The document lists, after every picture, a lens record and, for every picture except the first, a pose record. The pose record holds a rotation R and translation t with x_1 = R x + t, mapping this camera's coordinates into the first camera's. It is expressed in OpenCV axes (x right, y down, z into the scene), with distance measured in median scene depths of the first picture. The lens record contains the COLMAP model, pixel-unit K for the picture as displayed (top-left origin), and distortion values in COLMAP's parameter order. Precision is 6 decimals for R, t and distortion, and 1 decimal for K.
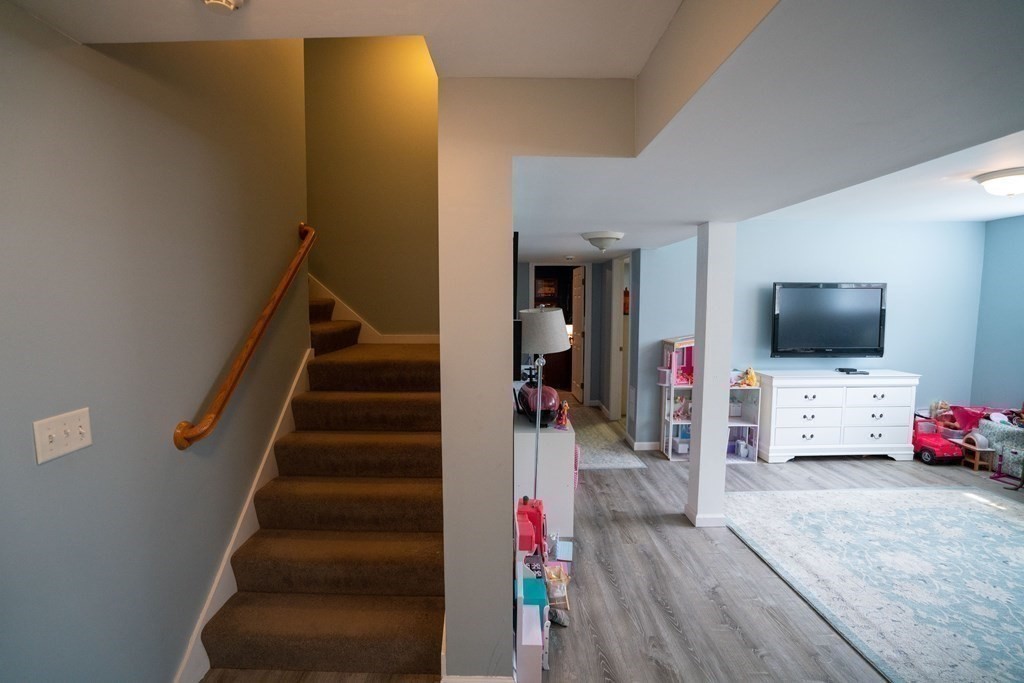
lens RADIAL K [[462.0, 0, 500.7], [0, 462.0, 338.8], [0, 0, 1]] dist [-0.046867, 0.013270]
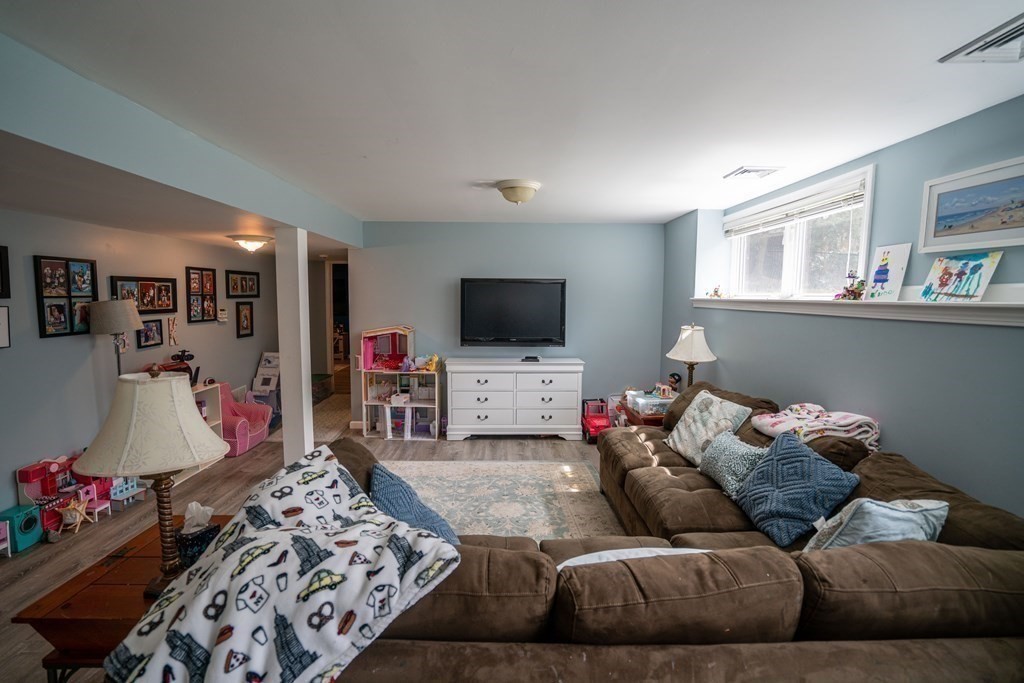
lens RADIAL K [[462.0, 0, 500.7], [0, 462.0, 338.8], [0, 0, 1]] dist [-0.046867, 0.013270]
pose [[0.999988, 0.004869, 0.000866, 0.722047], [-0.004864, 0.999977, -0.004801, 0.028683], [-0.000889, 0.004797, 0.999988, -0.134403]]
